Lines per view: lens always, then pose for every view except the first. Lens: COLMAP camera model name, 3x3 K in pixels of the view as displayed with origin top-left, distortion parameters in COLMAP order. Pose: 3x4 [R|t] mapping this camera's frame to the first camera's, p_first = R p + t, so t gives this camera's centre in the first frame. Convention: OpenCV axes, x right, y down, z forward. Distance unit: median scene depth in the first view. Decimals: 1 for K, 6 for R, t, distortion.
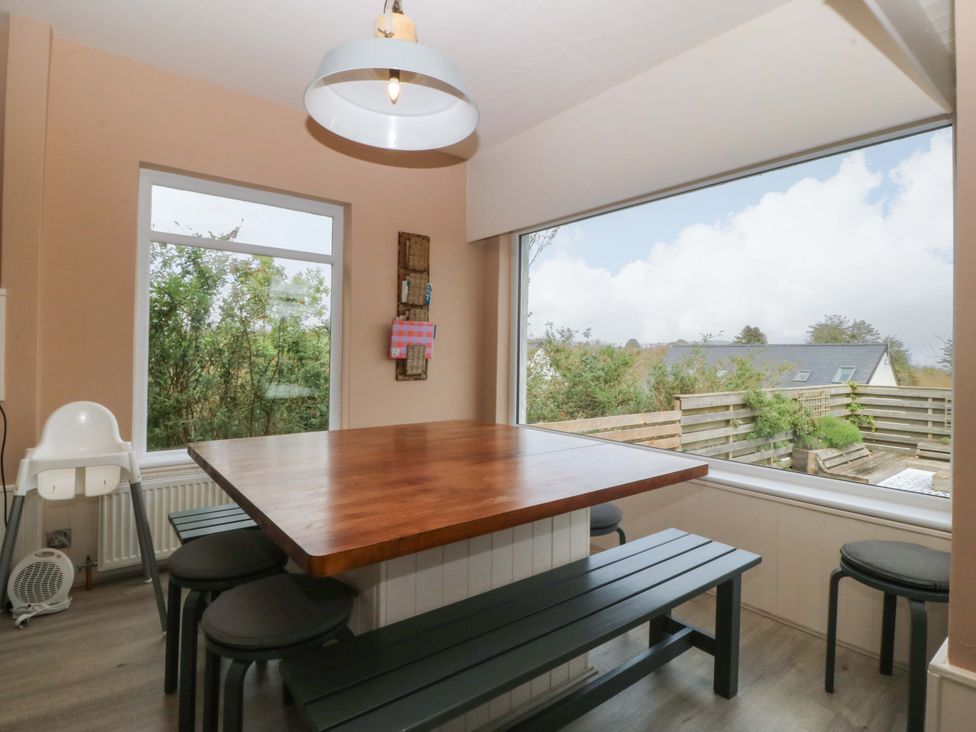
lens RADIAL K [[515.8, 0, 489.9], [0, 515.8, 356.4], [0, 0, 1]] dist [-0.005000, -0.001457]
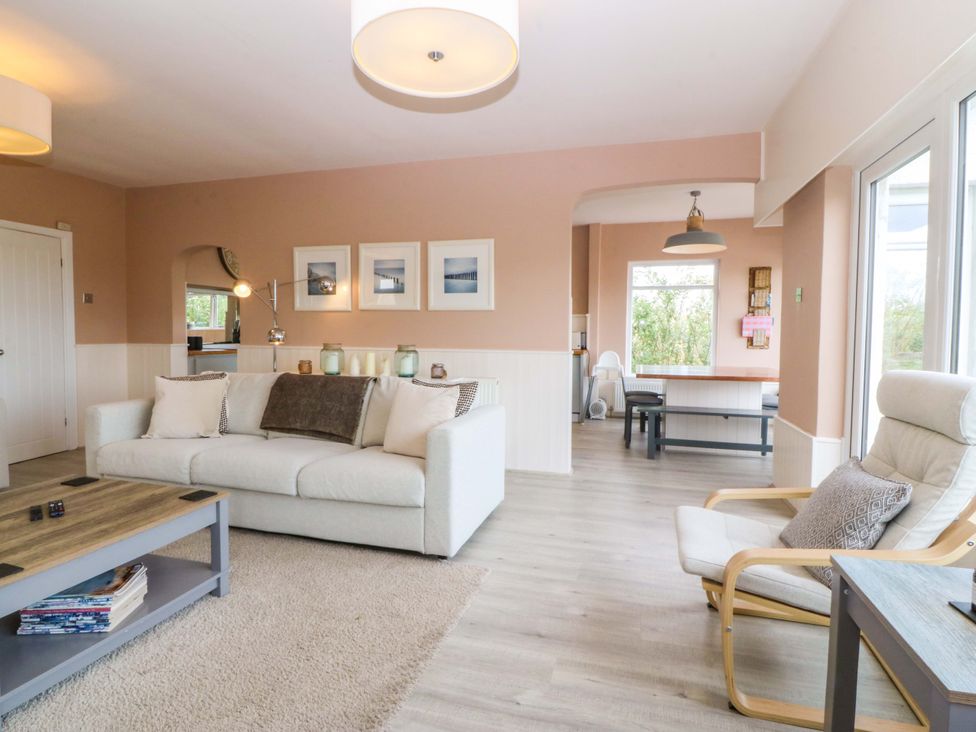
lens RADIAL K [[515.8, 0, 489.5], [0, 515.8, 360.4], [0, 0, 1]] dist [-0.005000, -0.001457]
pose [[0.582654, 0.044457, -0.811503, 0.788561], [-0.004348, 0.998659, 0.051589, -0.002230], [0.812708, -0.026530, 0.582066, -0.836913]]
